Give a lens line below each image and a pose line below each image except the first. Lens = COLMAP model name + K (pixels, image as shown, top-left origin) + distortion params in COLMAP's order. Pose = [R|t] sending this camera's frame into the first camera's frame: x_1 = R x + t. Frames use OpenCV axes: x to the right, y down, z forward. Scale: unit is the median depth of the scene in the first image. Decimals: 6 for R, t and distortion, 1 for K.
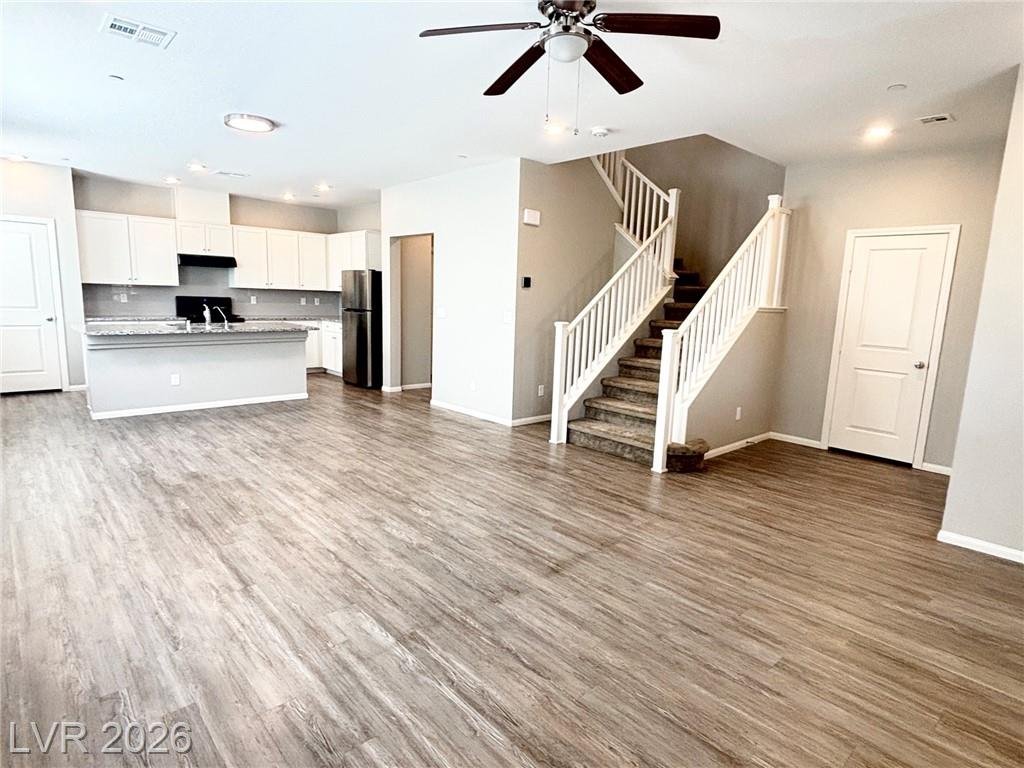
lens RADIAL K [[562.3, 0, 510.6], [0, 562.3, 386.5], [0, 0, 1]] dist [0.007941, -0.005862]
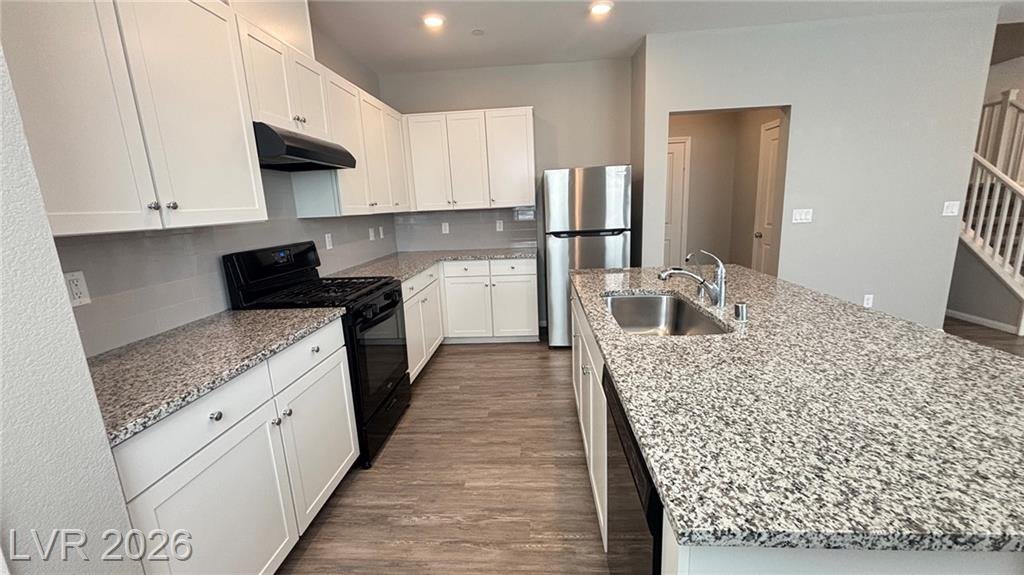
lens RADIAL K [[410.5, 0, 514.9], [0, 410.5, 287.6], [0, 0, 1]] dist [0.001834, -0.000374]
pose [[0.720314, -0.203237, 0.663207, -1.174083], [0.180407, 0.978100, 0.103794, -0.247820], [-0.669777, 0.044883, 0.741204, 1.294674]]
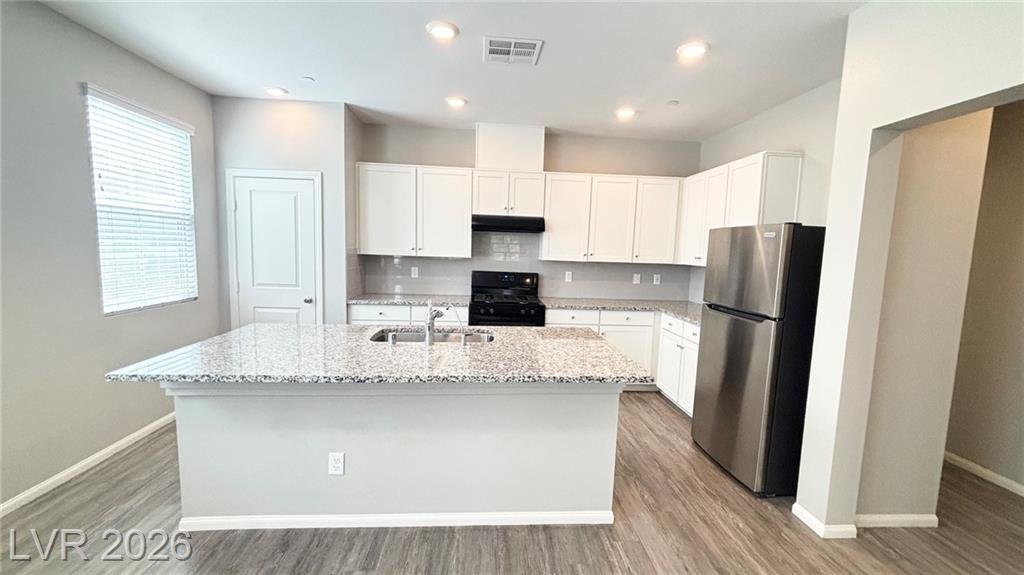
lens RADIAL K [[410.5, 0, 513.3], [0, 410.5, 289.8], [0, 0, 1]] dist [0.001834, -0.000374]
pose [[0.785479, 0.055996, -0.616350, -0.380437], [-0.108091, 0.993004, -0.047536, -0.210931], [0.609376, 0.103961, 0.786037, 1.107681]]
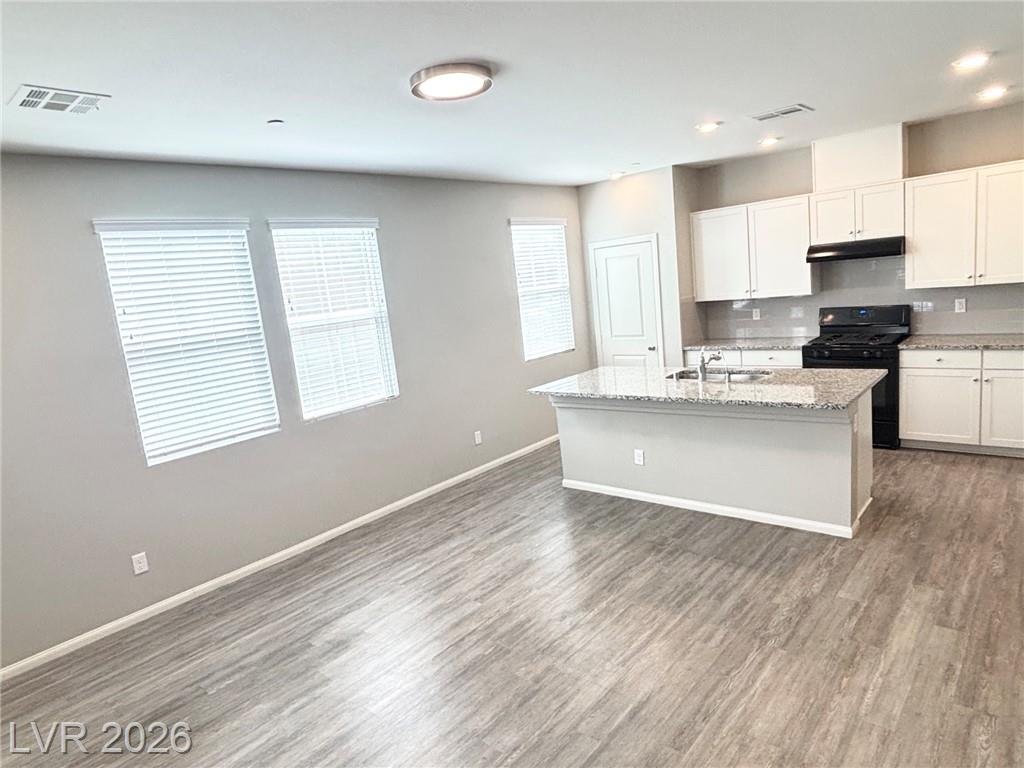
lens RADIAL K [[625.9, 0, 510.3], [0, 625.9, 377.3], [0, 0, 1]] dist [0.005069, -0.002344]
pose [[0.102772, 0.109727, -0.988634, 0.200752], [-0.055450, 0.992984, 0.104446, -0.251156], [0.993158, 0.044085, 0.108135, 1.031926]]
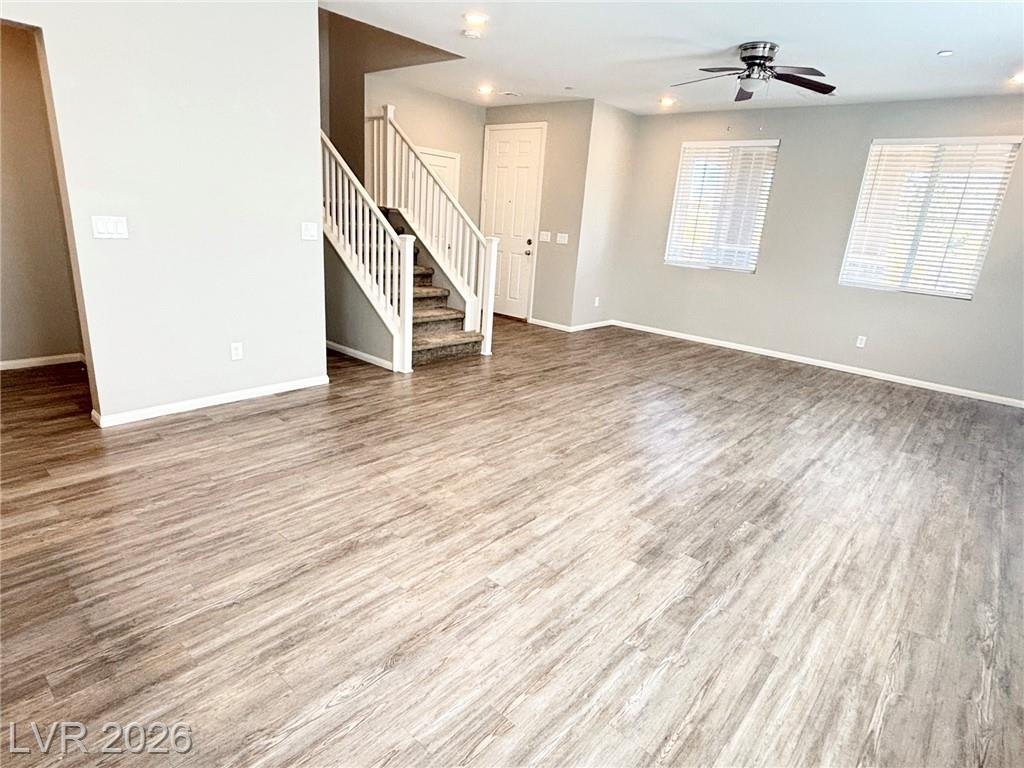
lens RADIAL K [[562.3, 0, 513.4], [0, 562.3, 390.4], [0, 0, 1]] dist [0.007941, -0.005862]
pose [[-0.113672, -0.334608, 0.935476, -0.969726], [0.088506, 0.934425, 0.344986, -0.206317], [-0.989568, 0.122011, -0.076604, 1.089118]]
